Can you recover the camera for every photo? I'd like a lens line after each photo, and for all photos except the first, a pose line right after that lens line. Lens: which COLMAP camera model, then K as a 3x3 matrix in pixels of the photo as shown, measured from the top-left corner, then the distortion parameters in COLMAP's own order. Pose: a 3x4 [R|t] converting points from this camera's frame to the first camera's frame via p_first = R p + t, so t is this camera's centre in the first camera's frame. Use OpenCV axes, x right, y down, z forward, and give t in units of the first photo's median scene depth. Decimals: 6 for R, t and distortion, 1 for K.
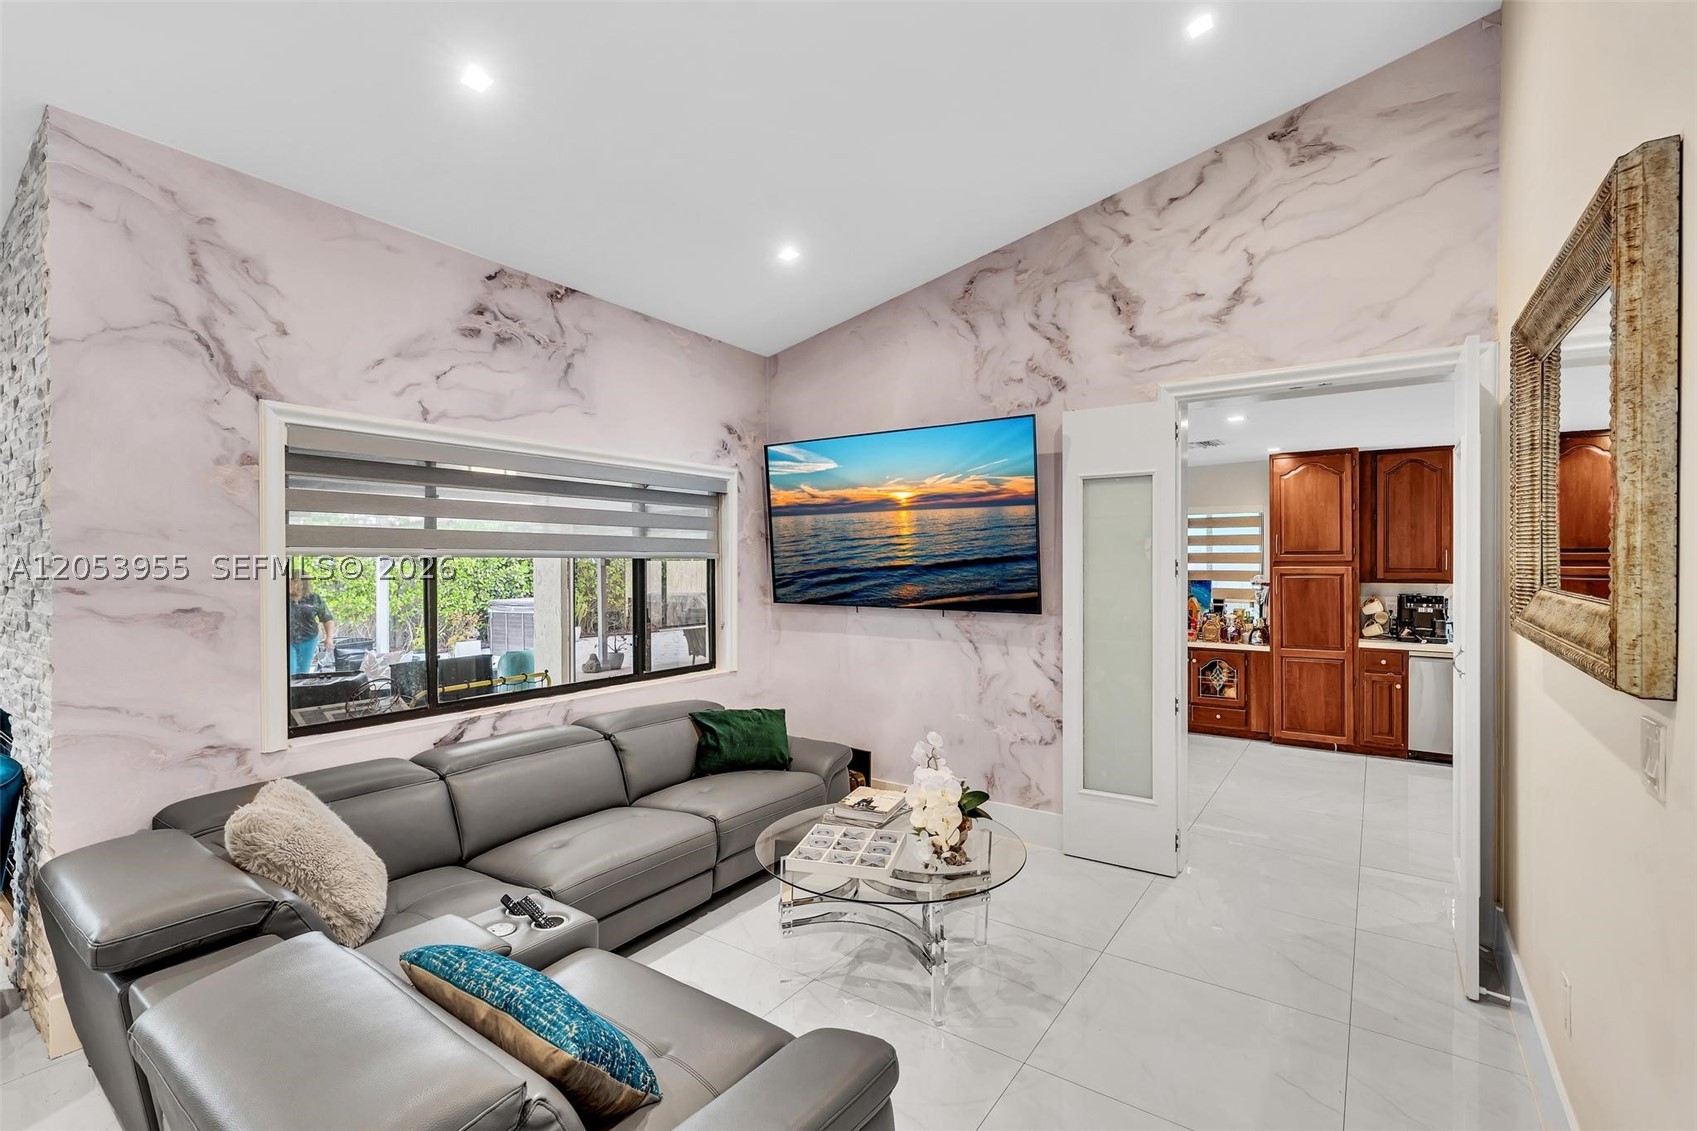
lens RADIAL K [[759.5, 0, 835.8], [0, 759.5, 565.3], [0, 0, 1]] dist [-0.009305, 0.002817]
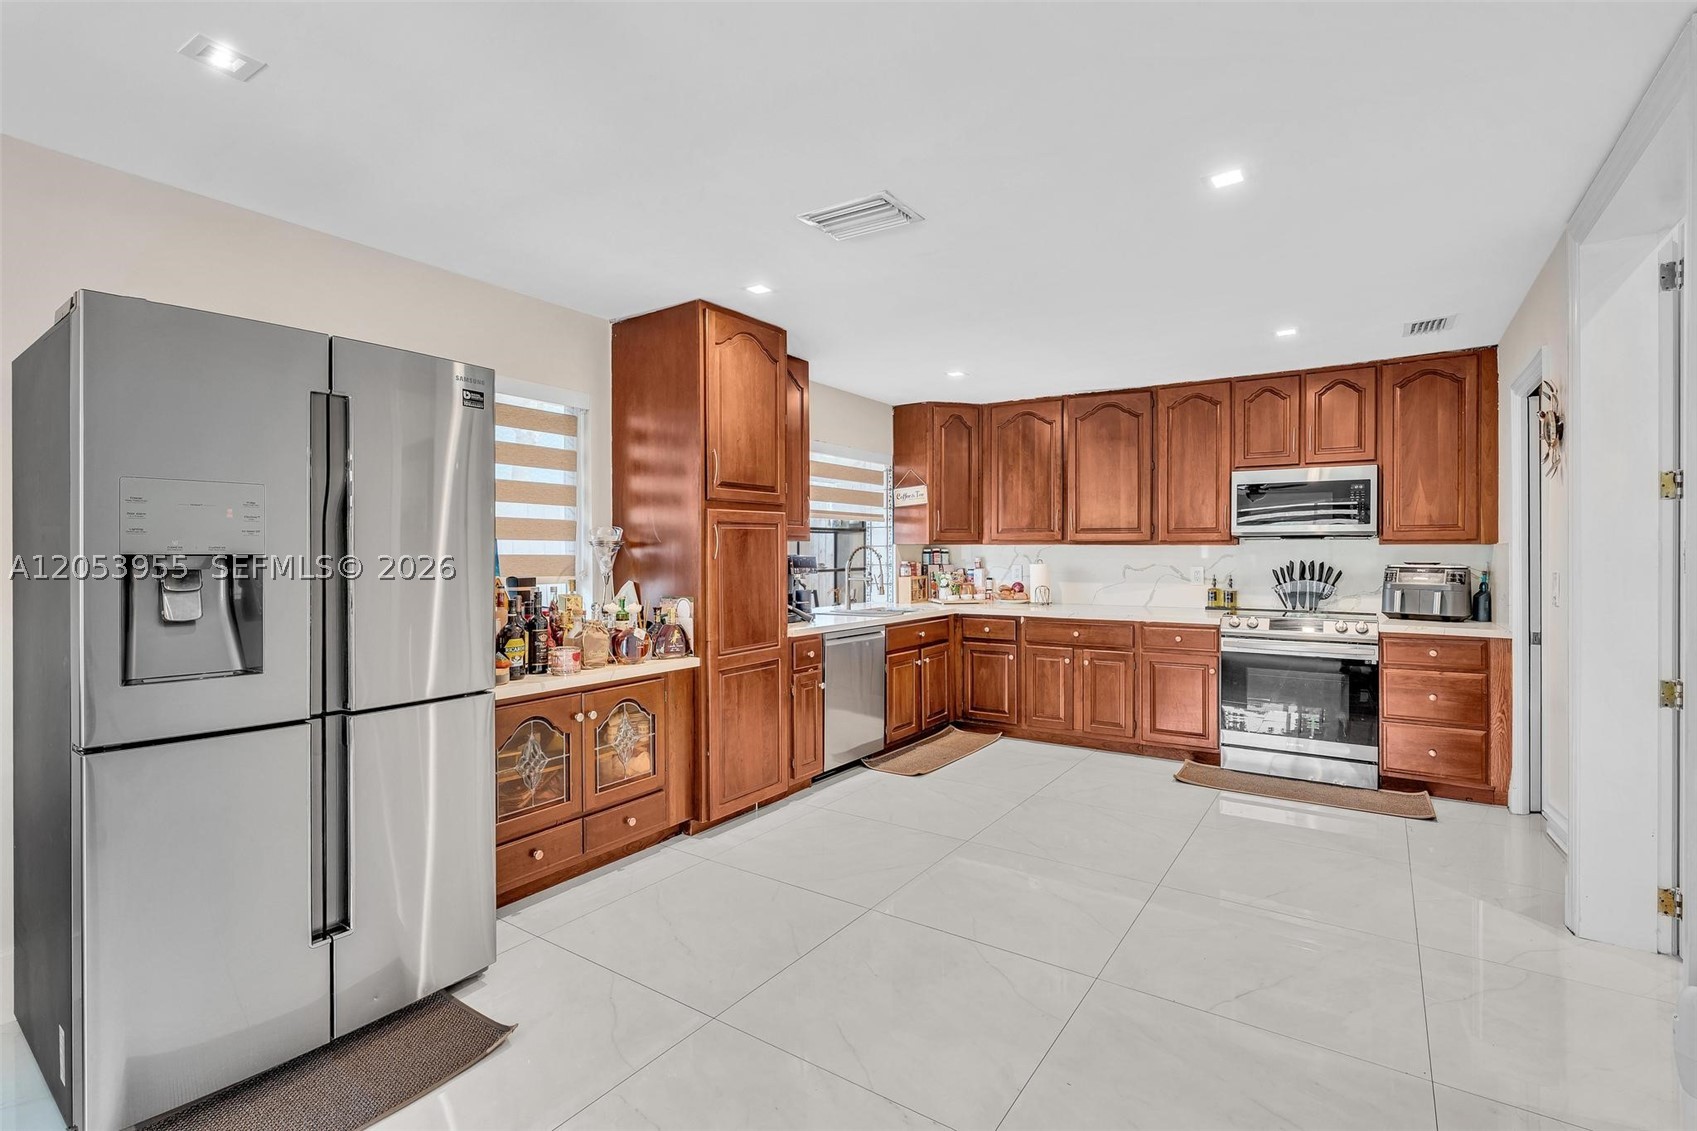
lens RADIAL K [[808.1, 0, 850.0], [0, 808.1, 547.9], [0, 0, 1]] dist [-0.011441, 0.004139]
pose [[-0.036770, 0.008775, 0.999285, -0.008293], [0.007344, 0.999937, -0.008510, 0.059711], [-0.999297, 0.007026, -0.036832, 1.527493]]
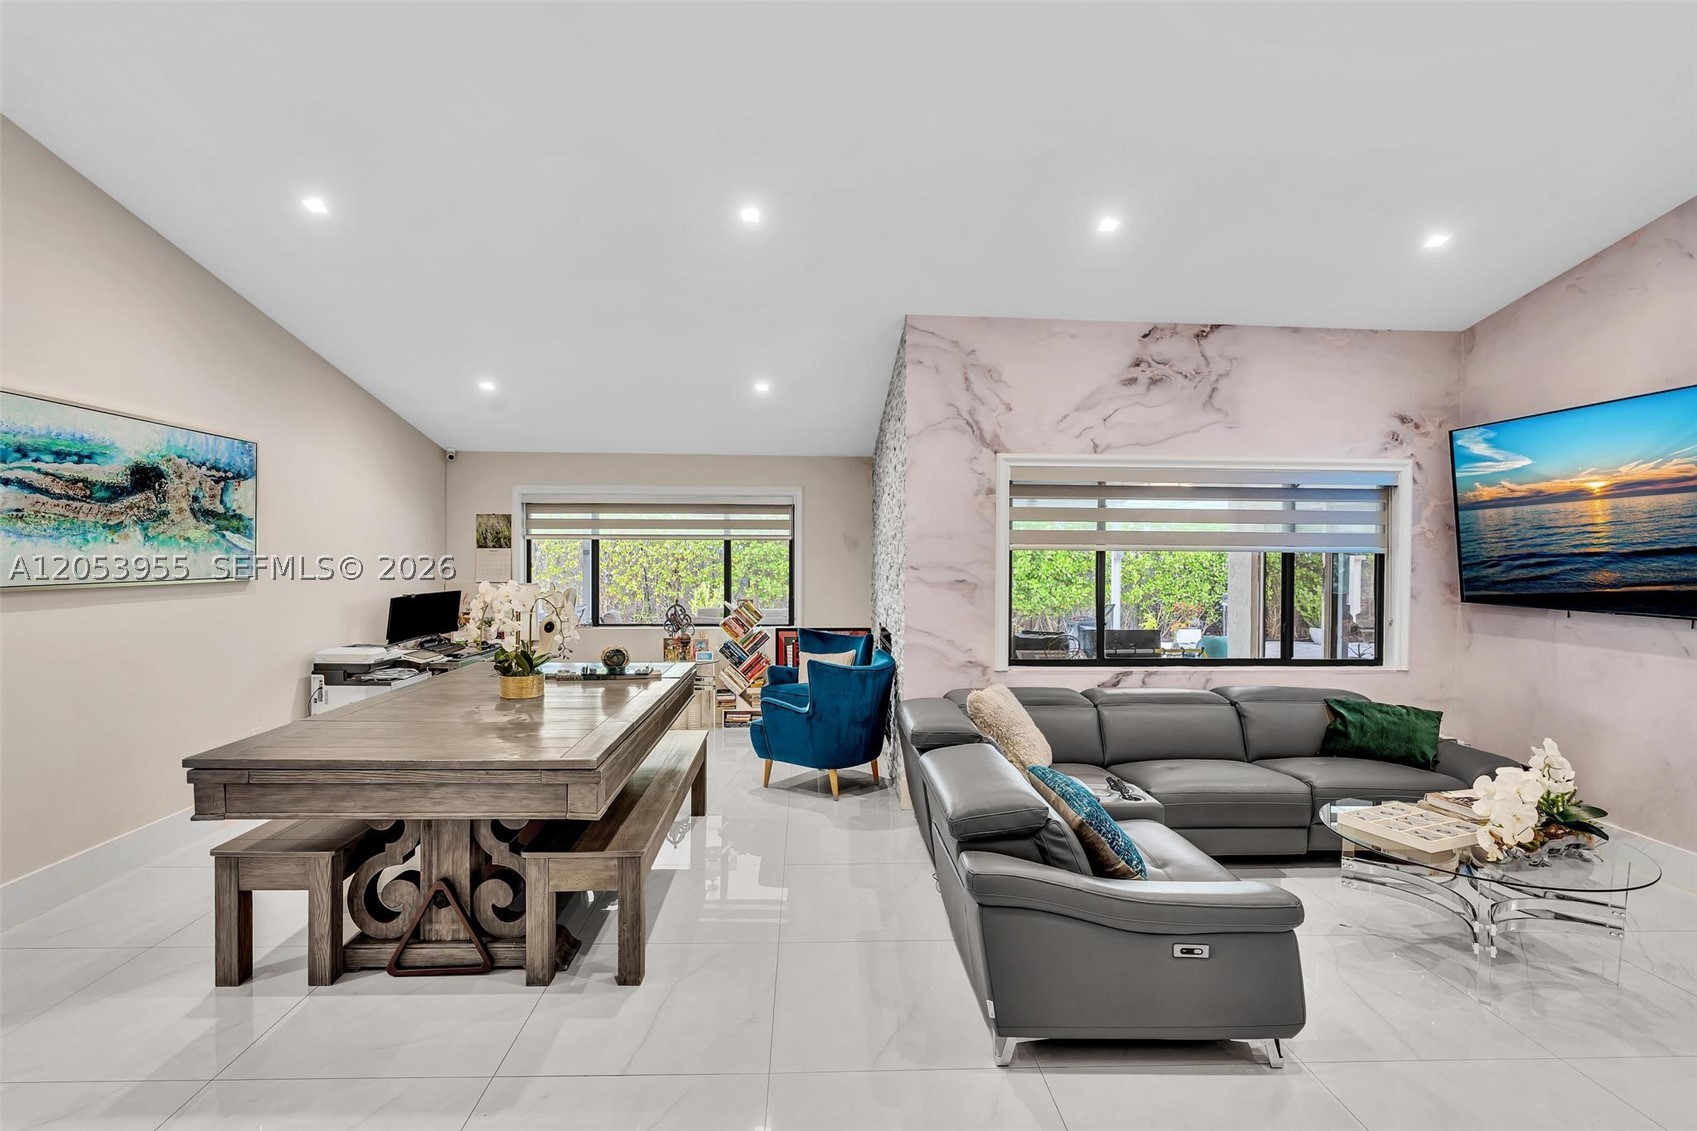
lens RADIAL K [[808.1, 0, 833.5], [0, 808.1, 566.7], [0, 0, 1]] dist [-0.011441, 0.004139]
pose [[0.608972, 0.019104, -0.792962, 0.300544], [-0.011510, 0.999817, 0.015248, 0.001265], [0.793108, -0.000159, 0.609080, -0.249117]]
